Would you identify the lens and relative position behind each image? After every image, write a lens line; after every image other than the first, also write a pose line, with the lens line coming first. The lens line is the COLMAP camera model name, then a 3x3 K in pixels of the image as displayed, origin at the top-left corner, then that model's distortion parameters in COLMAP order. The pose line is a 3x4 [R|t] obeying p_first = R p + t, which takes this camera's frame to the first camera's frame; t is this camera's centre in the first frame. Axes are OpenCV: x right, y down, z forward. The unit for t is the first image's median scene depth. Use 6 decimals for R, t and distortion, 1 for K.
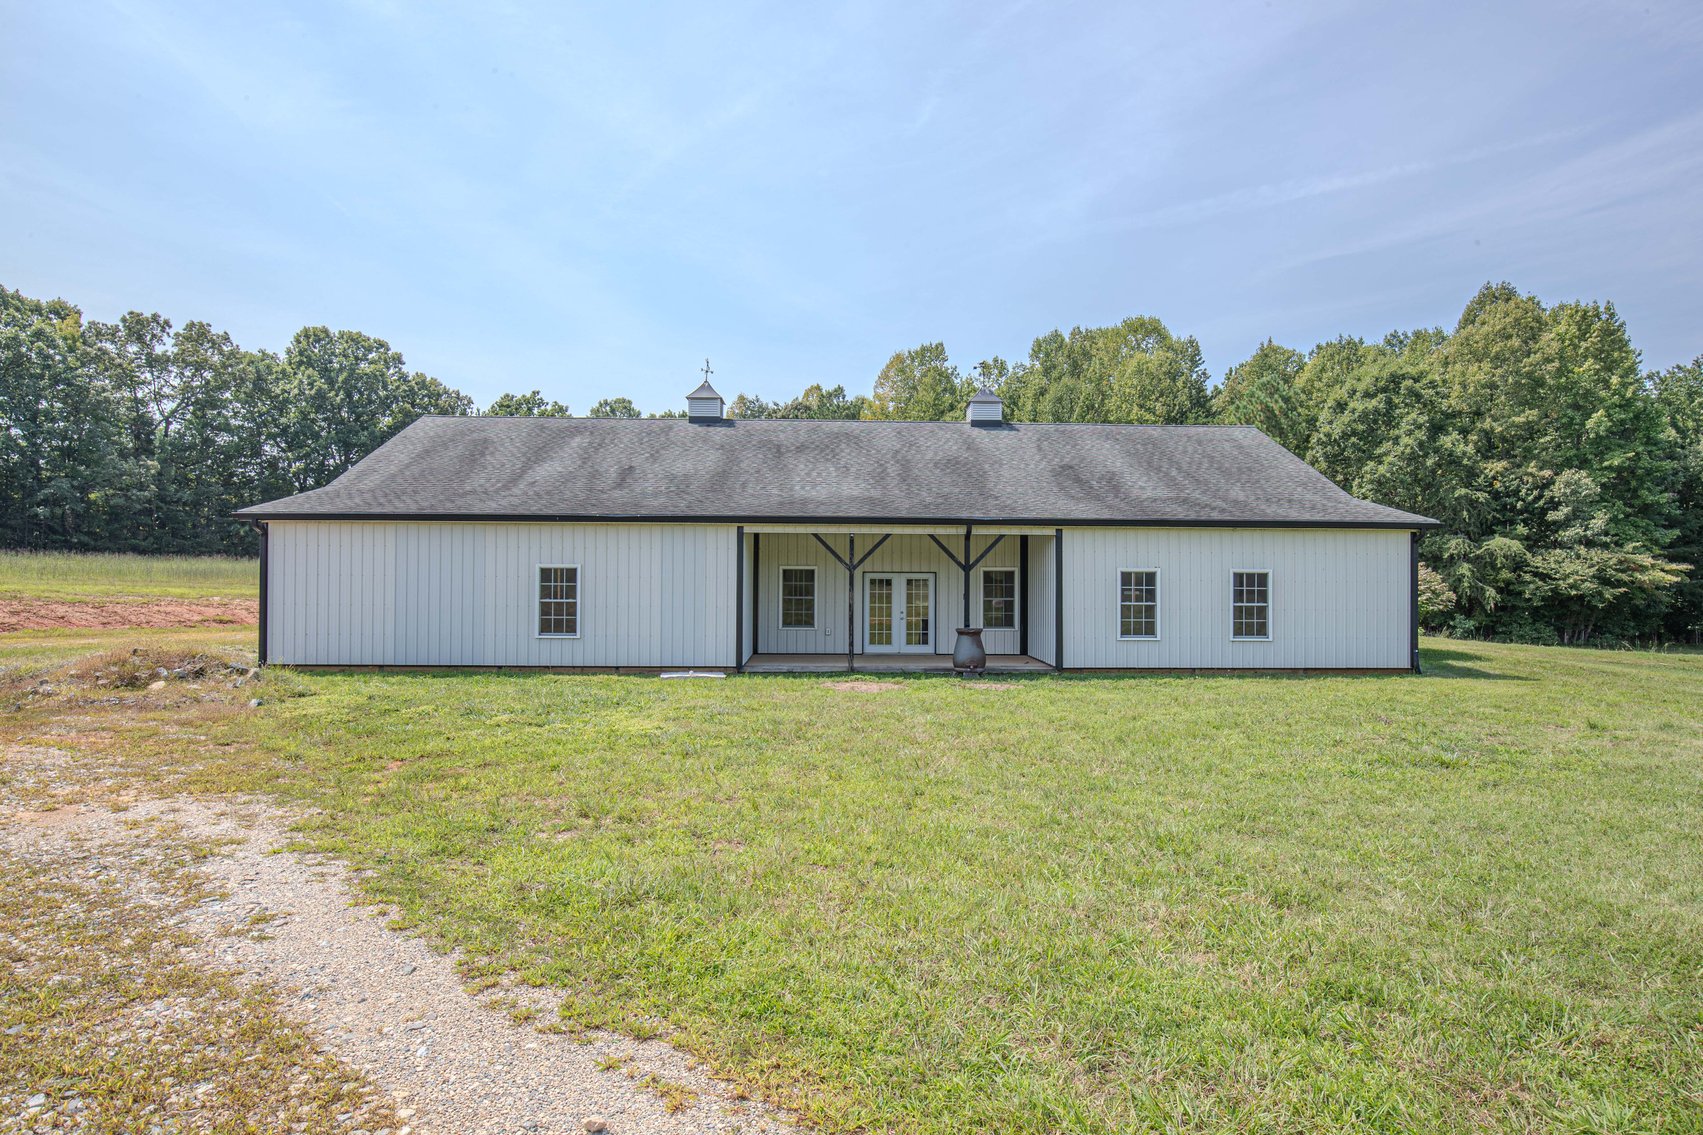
lens RADIAL K [[952.3, 0, 863.0], [0, 952.3, 572.4], [0, 0, 1]] dist [-0.017035, 0.003374]
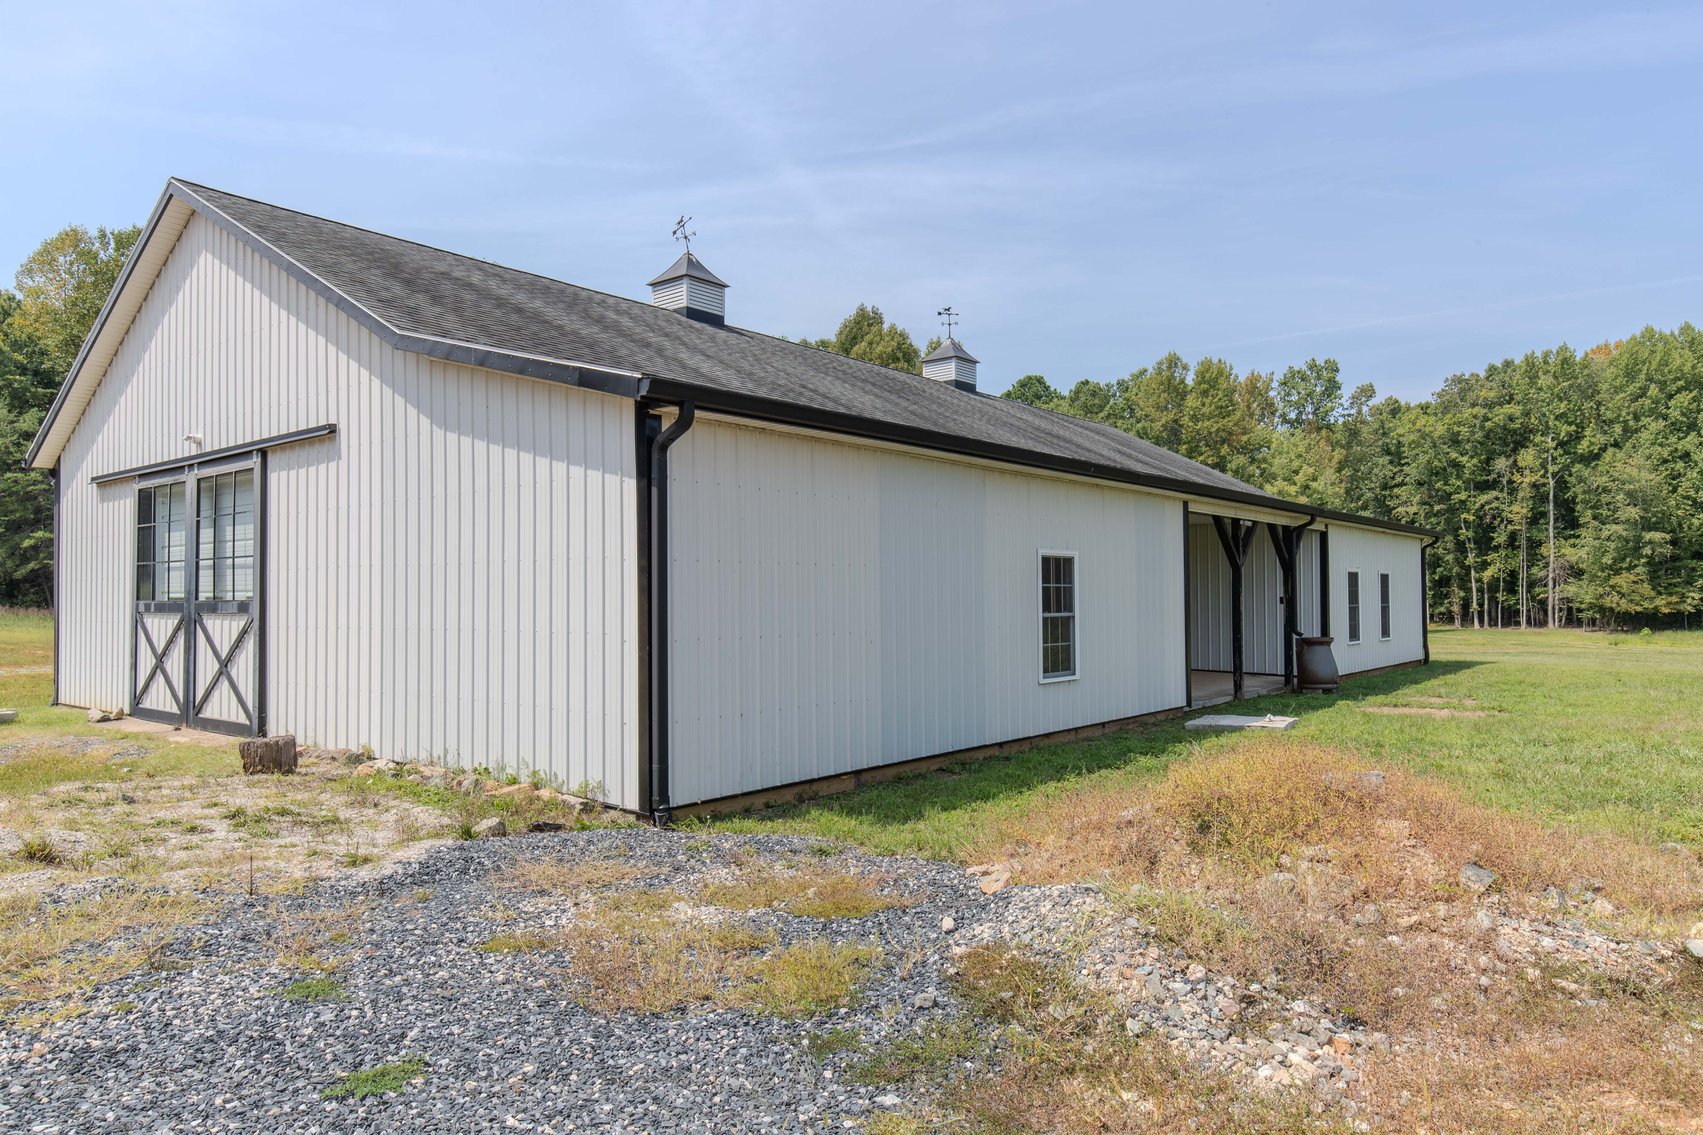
lens RADIAL K [[1110.8, 0, 851.5], [0, 1110.8, 567.5], [0, 0, 1]] dist [0.000470, 0.000010]
pose [[0.673032, 0.010075, 0.739545, -0.287636], [-0.001958, 0.999928, -0.011840, 0.003490], [-0.739611, 0.006520, 0.673003, 0.212841]]
